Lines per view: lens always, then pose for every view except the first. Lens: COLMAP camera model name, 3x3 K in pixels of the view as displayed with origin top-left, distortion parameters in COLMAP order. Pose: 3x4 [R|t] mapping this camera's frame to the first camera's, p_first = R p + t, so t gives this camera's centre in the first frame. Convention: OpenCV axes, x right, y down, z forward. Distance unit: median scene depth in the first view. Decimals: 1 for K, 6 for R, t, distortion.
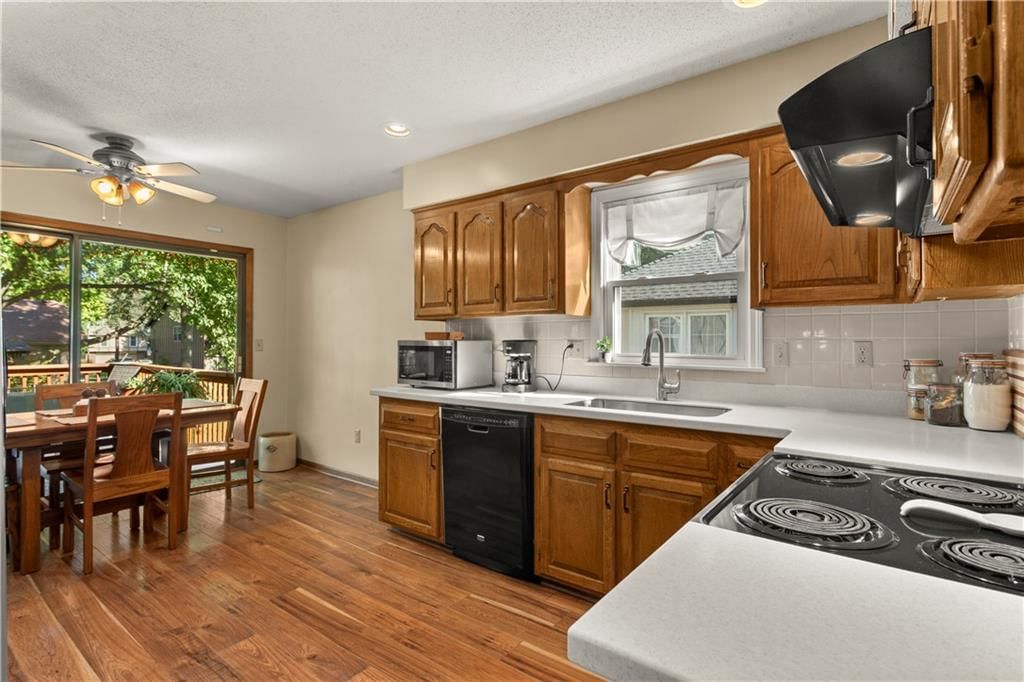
lens RADIAL K [[492.7, 0, 515.9], [0, 492.7, 336.0], [0, 0, 1]] dist [0.000659, 0.000184]
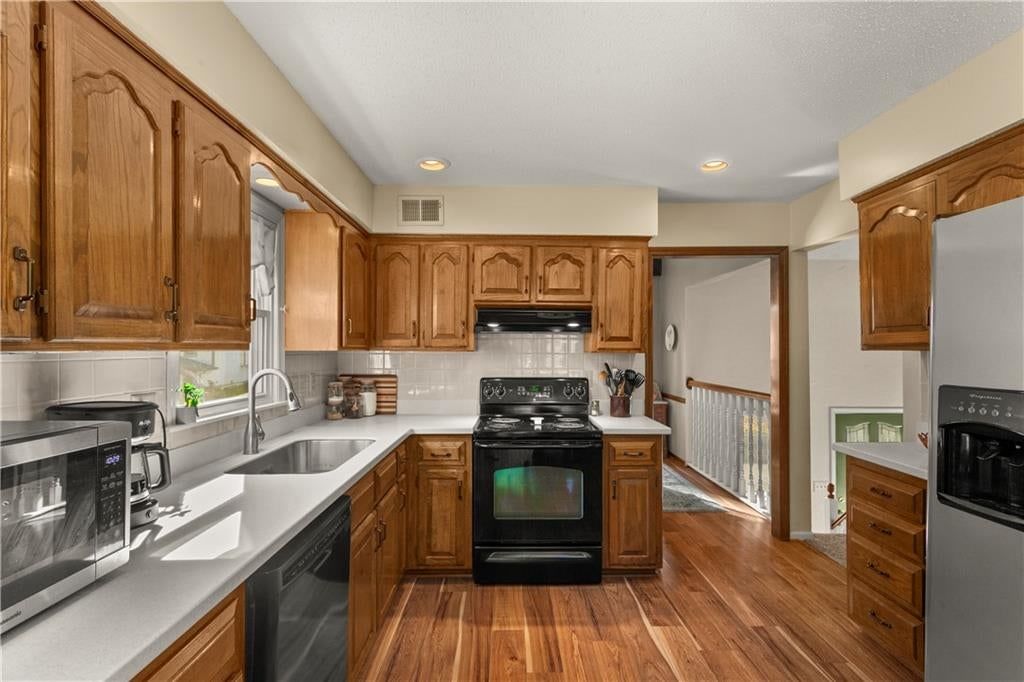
lens RADIAL K [[496.7, 0, 514.9], [0, 496.7, 345.0], [0, 0, 1]] dist [0.000823, 0.000058]
pose [[-0.606676, 0.004433, 0.794937, -0.619816], [-0.008836, 0.999885, -0.012320, -0.045869], [-0.794900, -0.014499, -0.606567, 1.101954]]
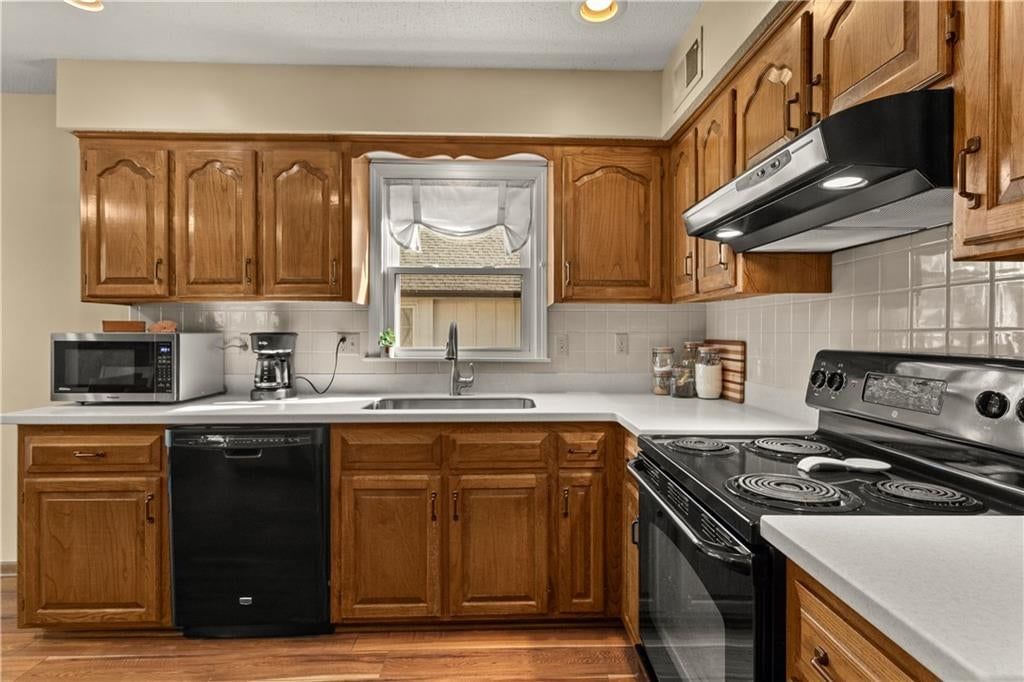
lens RADIAL K [[497.9, 0, 514.8], [0, 497.9, 332.6], [0, 0, 1]] dist [0.001789, 0.000634]
pose [[0.785827, -0.000324, 0.618446, -0.204032], [-0.005723, 0.999953, 0.007796, -0.000136], [-0.618420, -0.009665, 0.785788, 0.157035]]
